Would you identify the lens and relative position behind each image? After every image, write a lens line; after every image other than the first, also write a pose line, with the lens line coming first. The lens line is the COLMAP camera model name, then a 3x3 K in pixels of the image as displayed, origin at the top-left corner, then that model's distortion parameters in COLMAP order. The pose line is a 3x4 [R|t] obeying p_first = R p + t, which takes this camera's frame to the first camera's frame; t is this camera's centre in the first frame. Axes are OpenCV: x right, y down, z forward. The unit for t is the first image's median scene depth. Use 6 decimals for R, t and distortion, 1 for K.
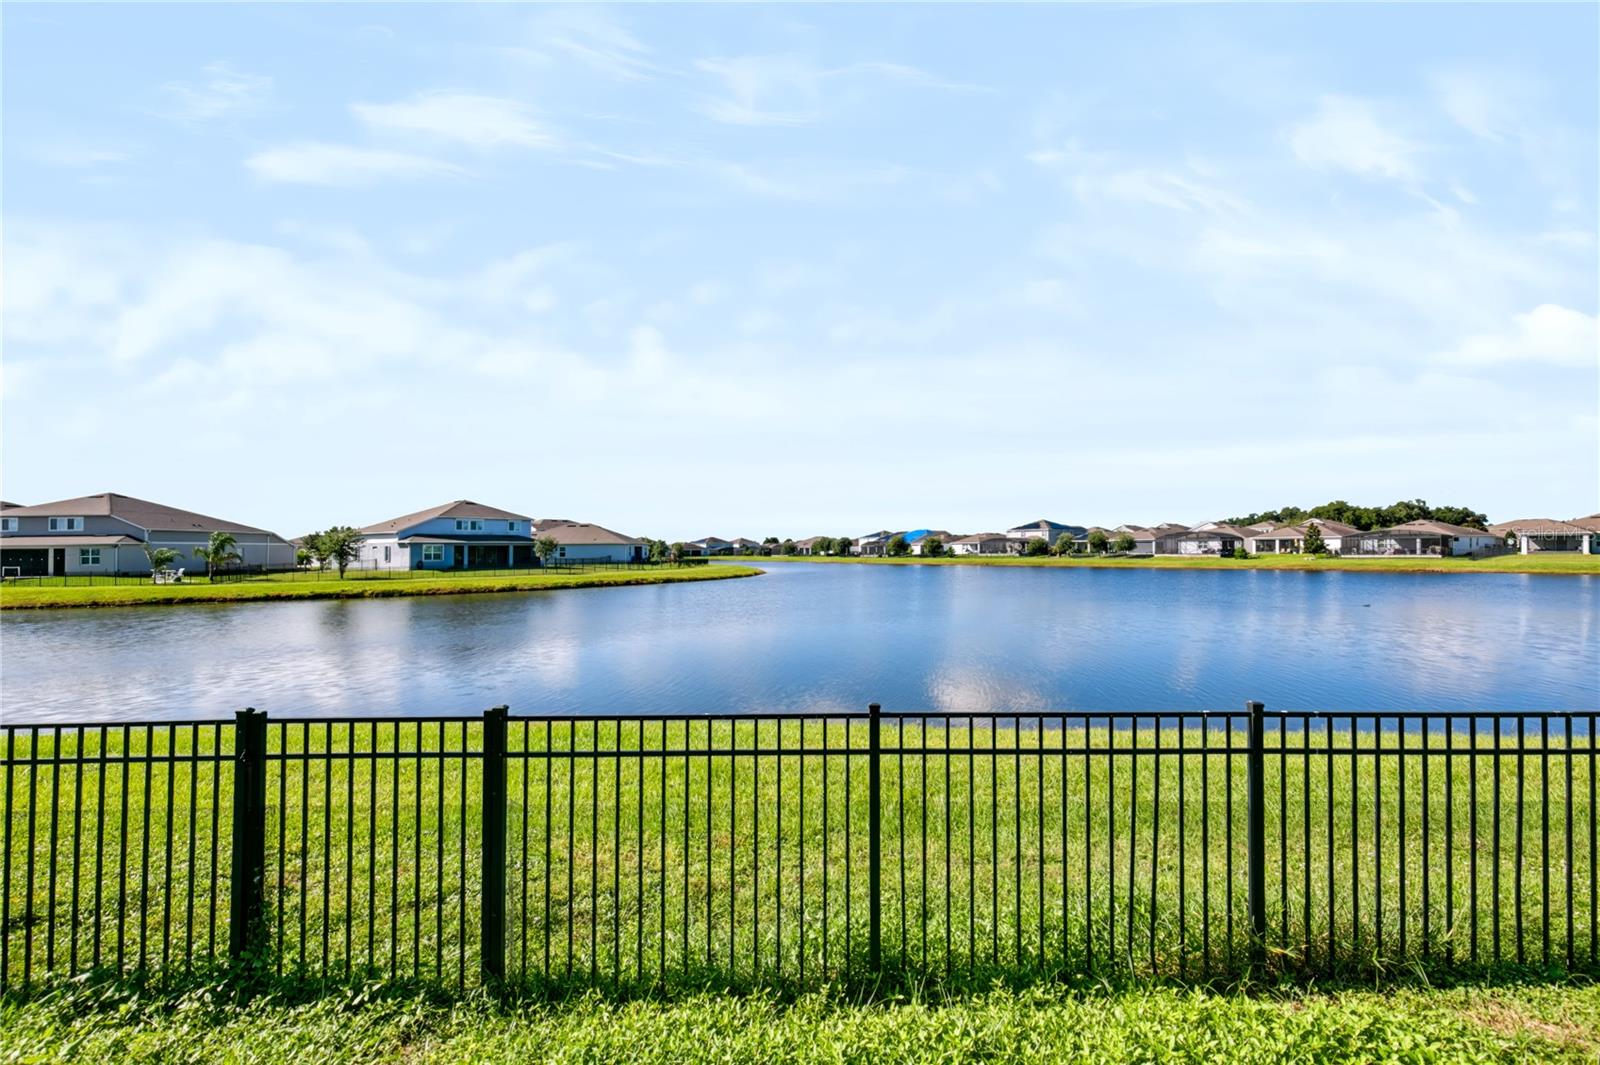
lens RADIAL K [[722.2, 0, 803.8], [0, 722.2, 547.4], [0, 0, 1]] dist [0.003646, 0.000495]
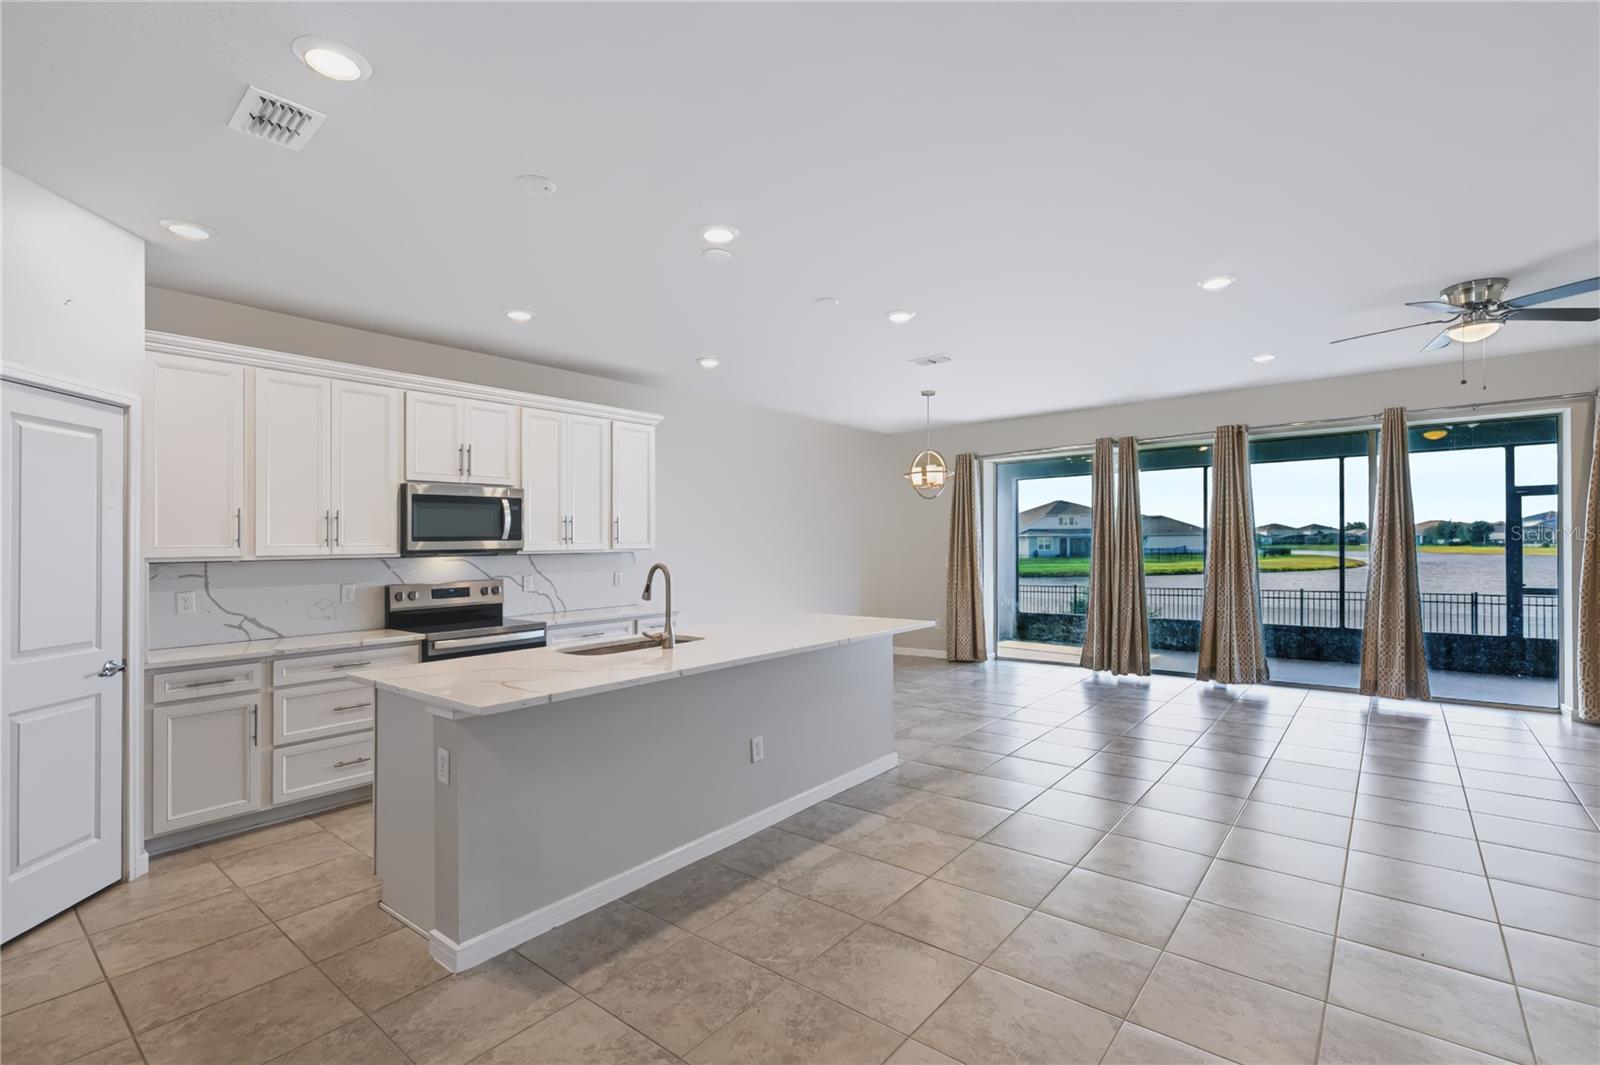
lens RADIAL K [[722.2, 0, 803.8], [0, 722.2, 547.4], [0, 0, 1]] dist [0.003646, 0.000495]
pose [[0.771833, 0.002135, -0.635822, -0.034535], [0.008074, 0.999881, 0.013159, -0.006148], [0.635775, -0.015291, 0.771723, -0.220062]]
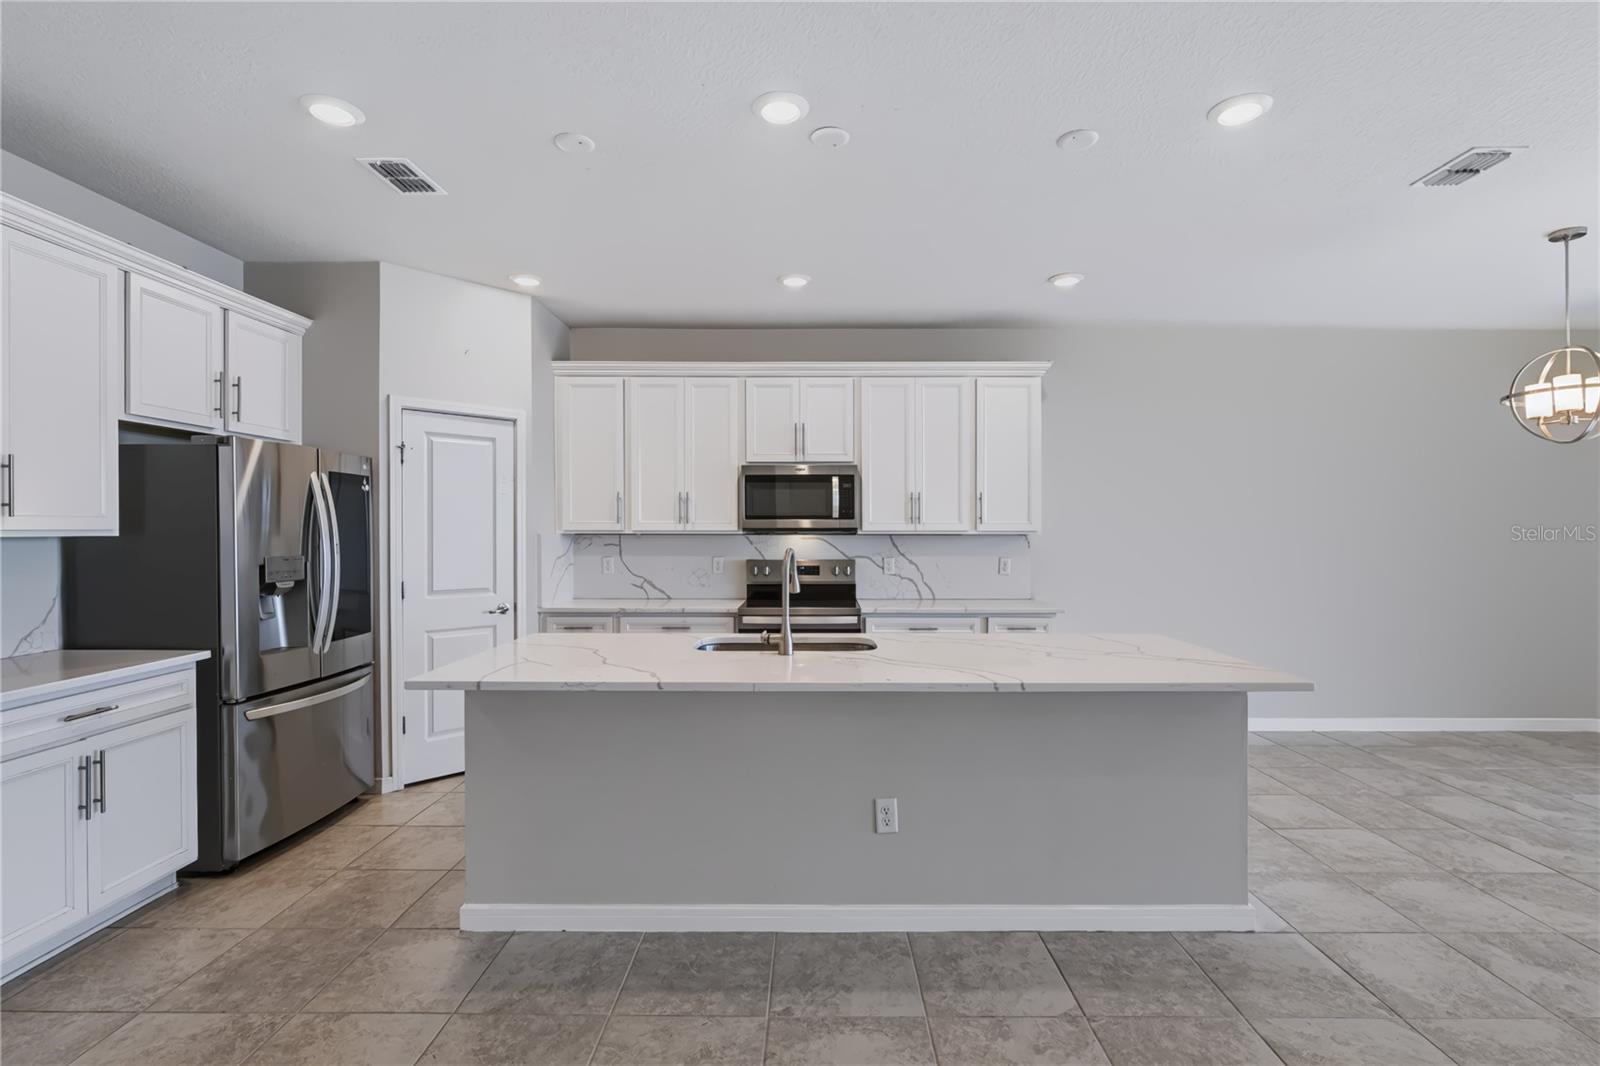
lens RADIAL K [[736.0, 0, 806.6], [0, 736.0, 532.3], [0, 0, 1]] dist [-0.005080, -0.000653]
pose [[-0.009955, 0.016360, -0.999817, -0.033090], [0.000740, 0.999866, 0.016354, -0.006068], [0.999950, -0.000577, -0.009966, -0.191019]]
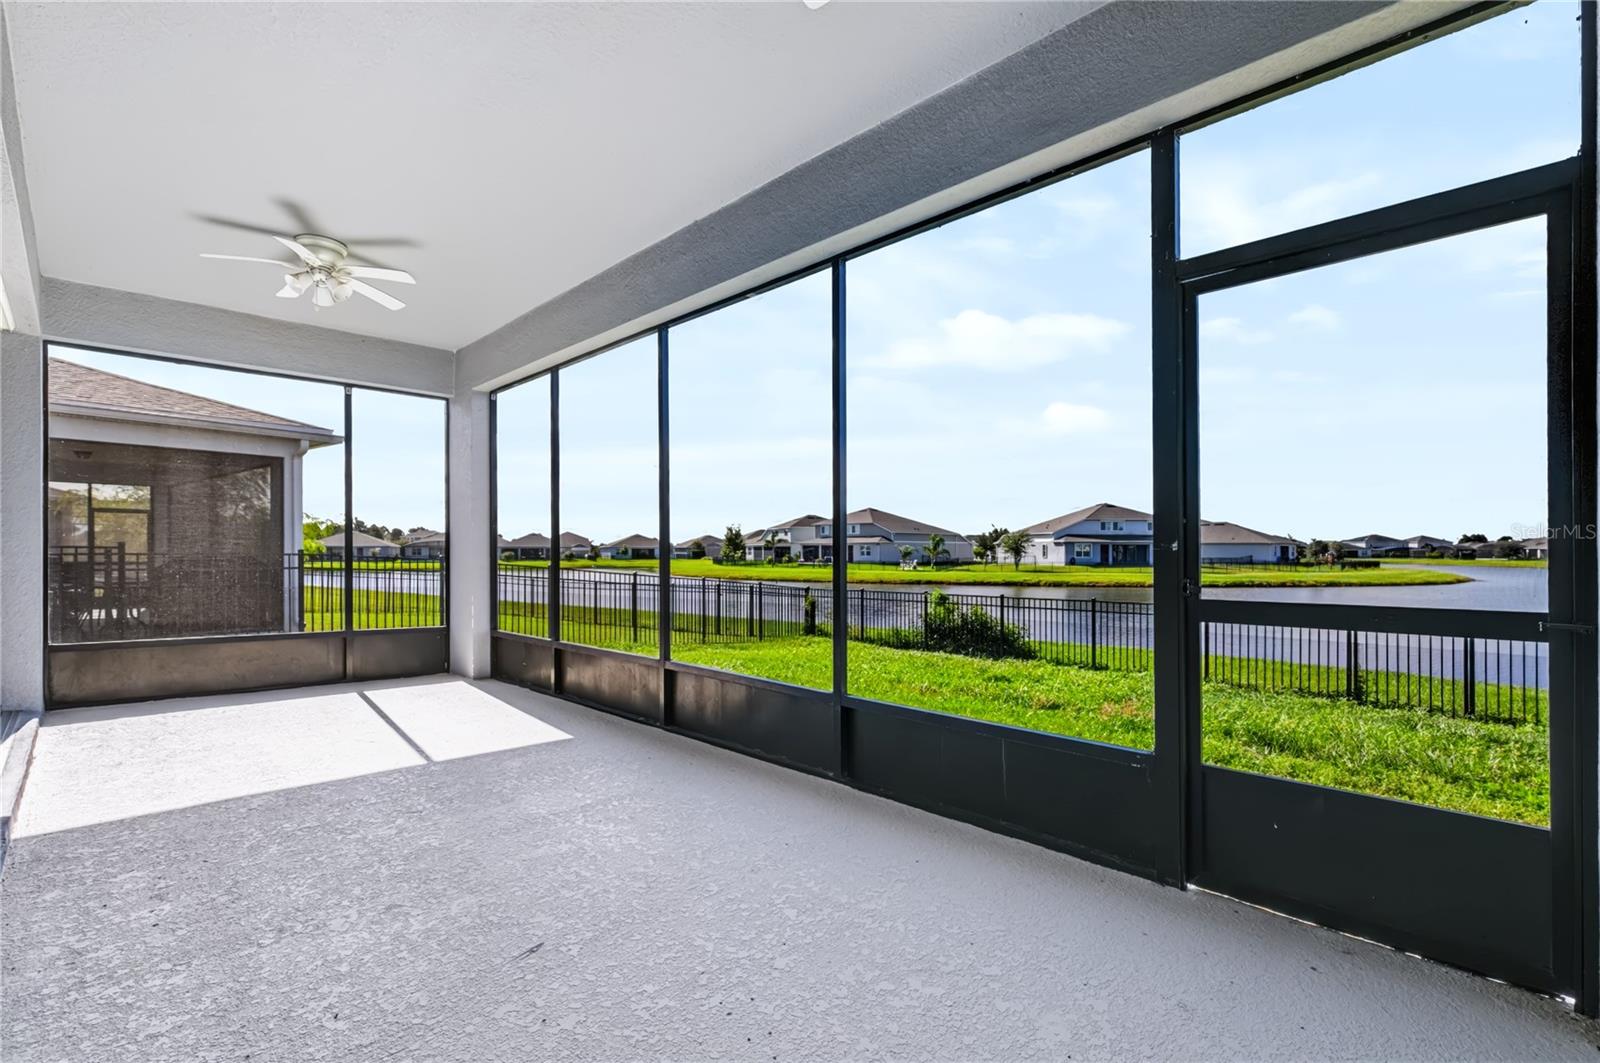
lens RADIAL K [[722.2, 0, 803.8], [0, 722.2, 546.4], [0, 0, 1]] dist [0.003646, 0.000495]
pose [[0.704984, 0.006411, -0.709194, -0.011961], [-0.005710, 0.999978, 0.003364, -0.000630], [0.709200, 0.001678, 0.705005, -0.113076]]
